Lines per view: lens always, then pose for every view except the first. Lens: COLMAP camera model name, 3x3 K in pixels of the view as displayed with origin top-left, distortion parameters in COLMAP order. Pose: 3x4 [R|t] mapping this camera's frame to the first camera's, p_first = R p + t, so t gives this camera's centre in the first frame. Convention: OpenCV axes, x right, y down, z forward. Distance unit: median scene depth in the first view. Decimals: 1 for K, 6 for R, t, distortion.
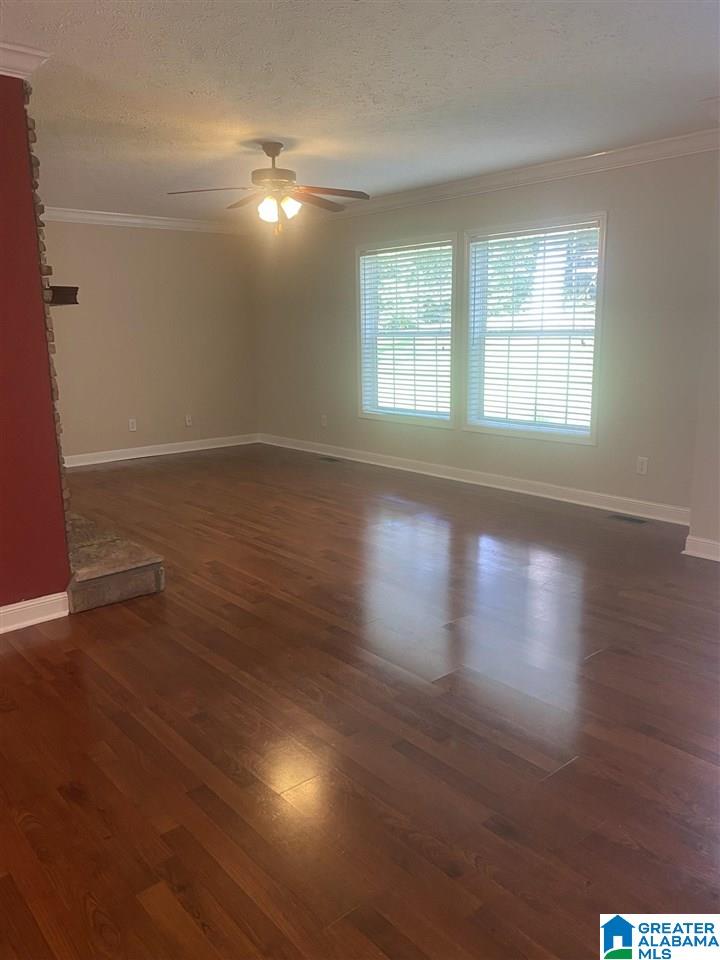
lens RADIAL K [[730.8, 0, 364.3], [0, 730.8, 480.0], [0, 0, 1]] dist [0.050820, -0.061397]
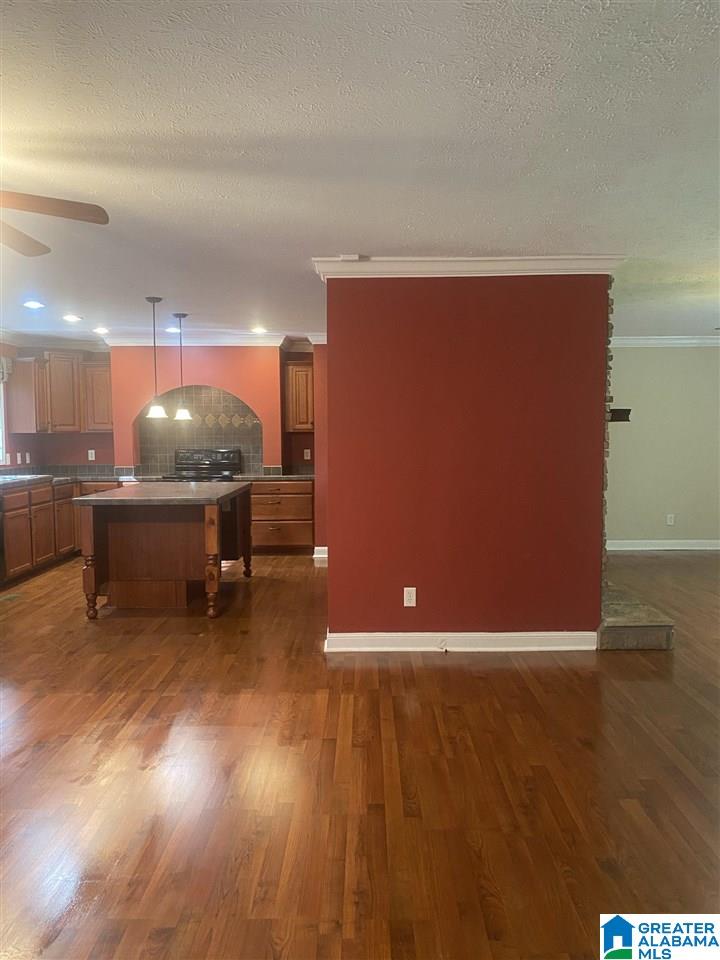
lens RADIAL K [[730.8, 0, 352.9], [0, 730.8, 480.2], [0, 0, 1]] dist [0.050820, -0.061397]
pose [[0.743173, 0.053041, -0.666993, 0.116723], [-0.141932, 0.986664, -0.079681, 0.039471], [0.653872, 0.153885, 0.740791, -0.262325]]
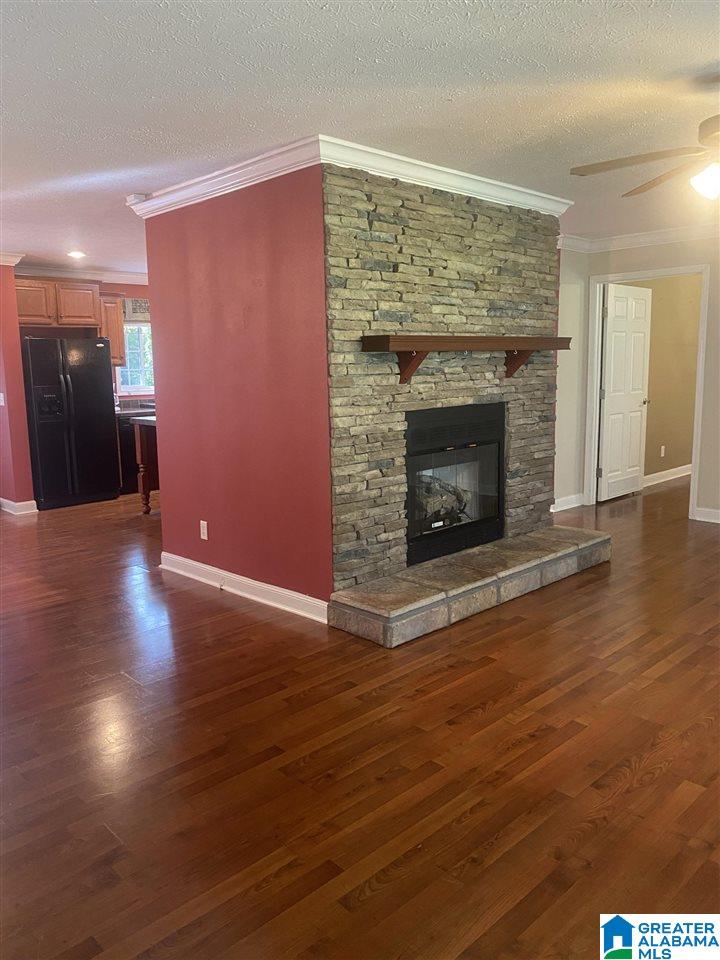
lens RADIAL K [[730.8, 0, 341.0], [0, 730.8, 474.7], [0, 0, 1]] dist [0.050820, -0.061397]
pose [[0.036356, 0.160505, -0.986365, 0.540138], [-0.189544, 0.970209, 0.150889, -0.172249], [0.981199, 0.181473, 0.065696, 0.731192]]
